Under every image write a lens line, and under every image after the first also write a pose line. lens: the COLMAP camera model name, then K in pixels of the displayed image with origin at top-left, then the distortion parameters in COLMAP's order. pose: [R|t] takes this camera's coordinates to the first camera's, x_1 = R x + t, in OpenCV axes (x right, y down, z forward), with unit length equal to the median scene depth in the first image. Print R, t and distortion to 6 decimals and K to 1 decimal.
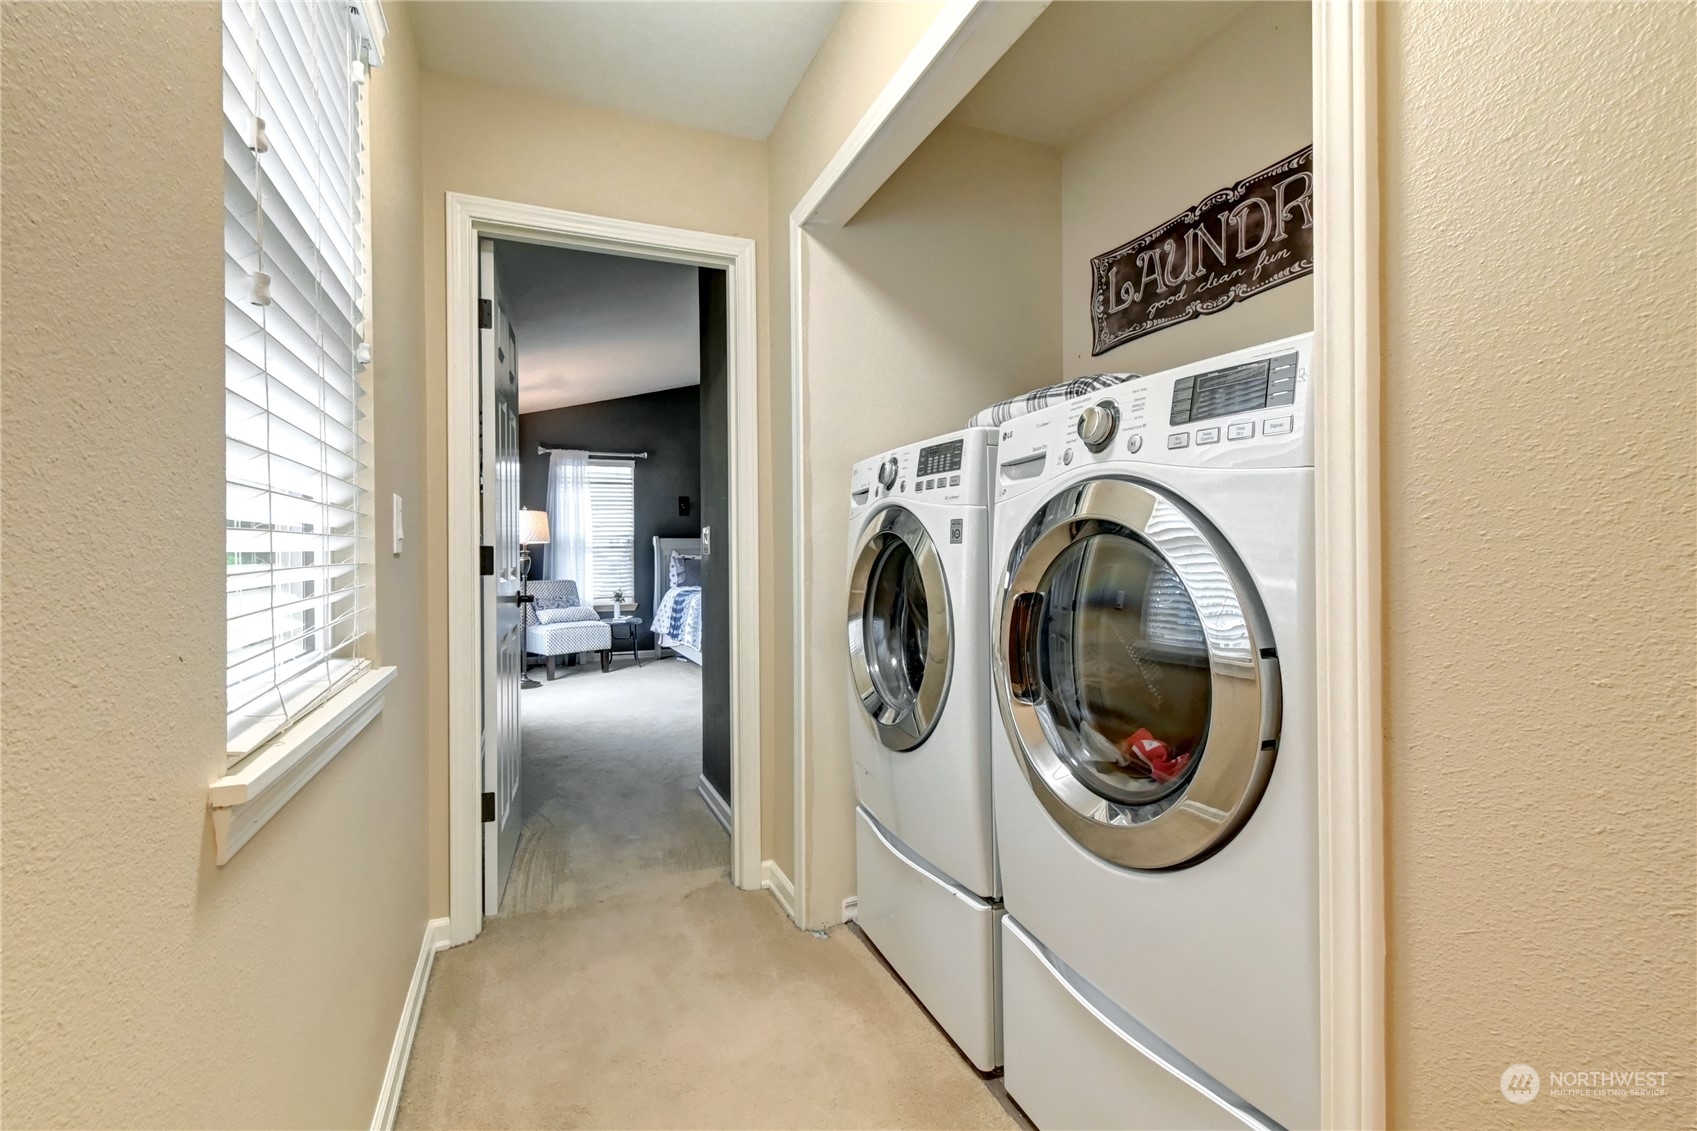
lens RADIAL K [[778.5, 0, 844.2], [0, 778.5, 565.0], [0, 0, 1]] dist [0.002874, 0.000011]
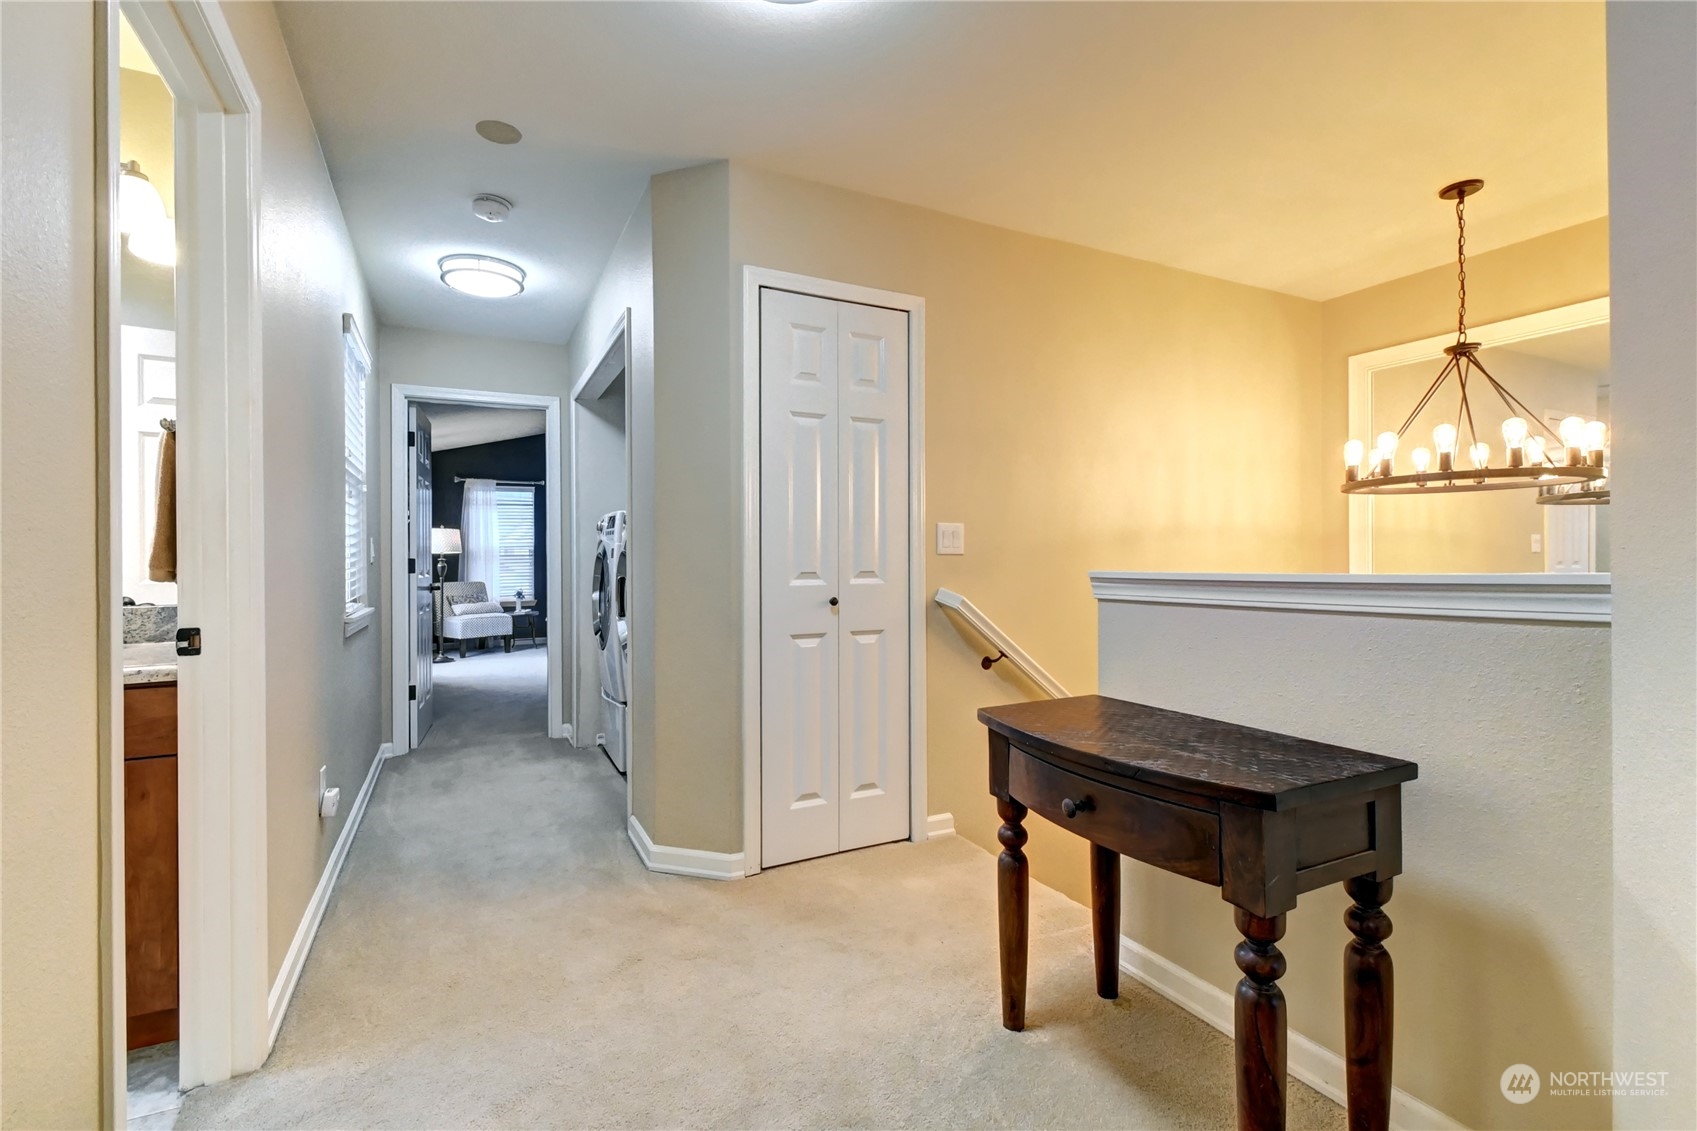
lens RADIAL K [[778.5, 0, 853.2], [0, 778.5, 566.5], [0, 0, 1]] dist [0.002874, 0.000011]
pose [[0.996372, -0.000478, 0.085102, 0.160057], [0.000960, 0.999984, -0.005620, 0.002633], [-0.085098, 0.005682, 0.996356, -0.348710]]
